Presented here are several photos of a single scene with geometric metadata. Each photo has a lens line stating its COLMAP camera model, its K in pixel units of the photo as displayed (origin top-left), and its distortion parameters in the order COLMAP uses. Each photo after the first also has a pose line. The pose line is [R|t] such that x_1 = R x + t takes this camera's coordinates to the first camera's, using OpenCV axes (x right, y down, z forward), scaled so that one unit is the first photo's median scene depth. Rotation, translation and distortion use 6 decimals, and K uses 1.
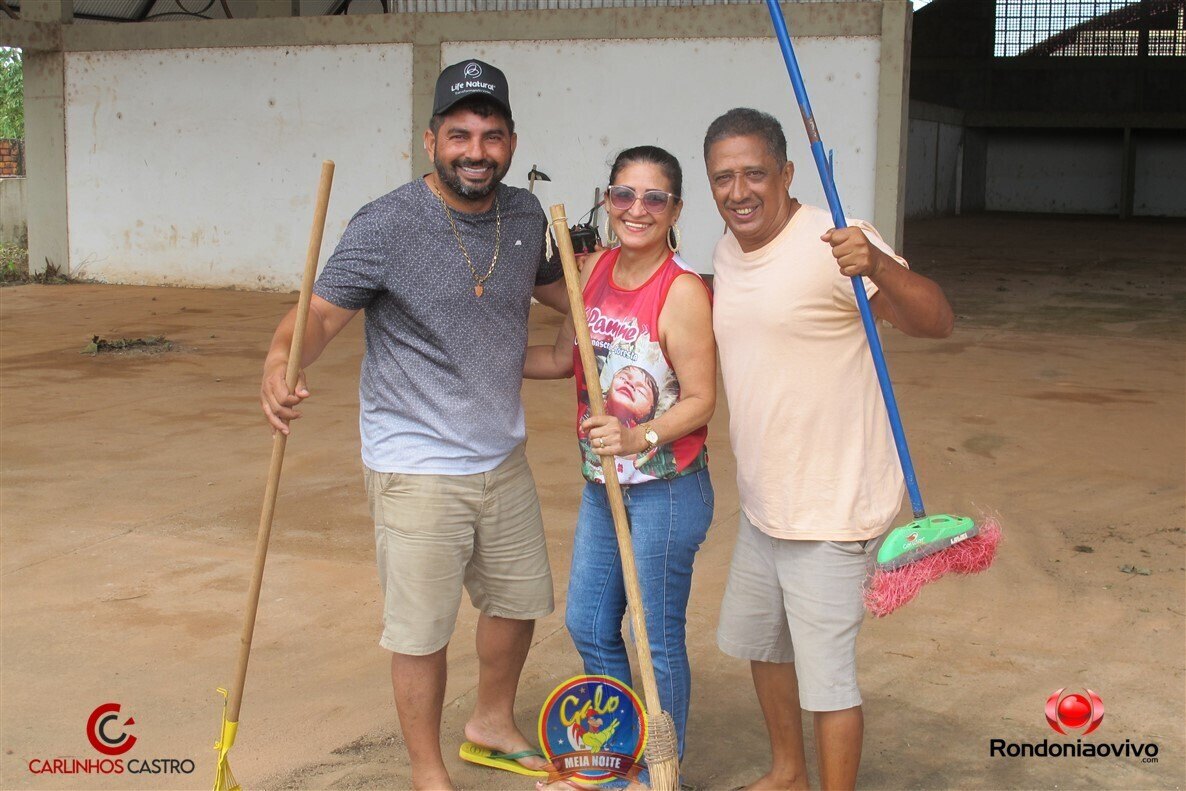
lens RADIAL K [[1544.4, 0, 593.0], [0, 1544.4, 395.5], [0, 0, 1]] dist [-0.085850, 0.051306]
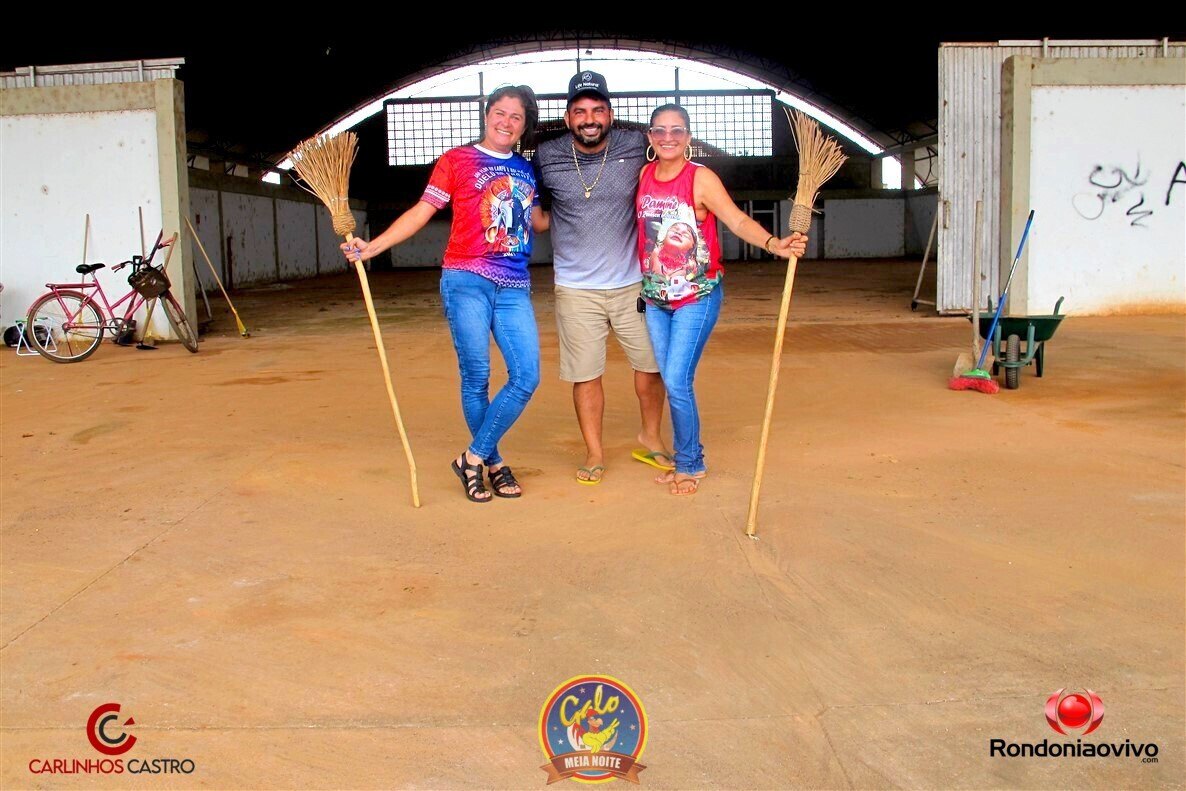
lens RADIAL K [[988.2, 0, 587.0], [0, 988.2, 368.9], [0, 0, 1]] dist [-0.137069, 0.097224]
pose [[0.919127, -0.087917, 0.384025, 0.166541], [0.098113, 0.995151, -0.006998, 0.013715], [-0.381548, 0.044110, 0.923296, 0.137207]]
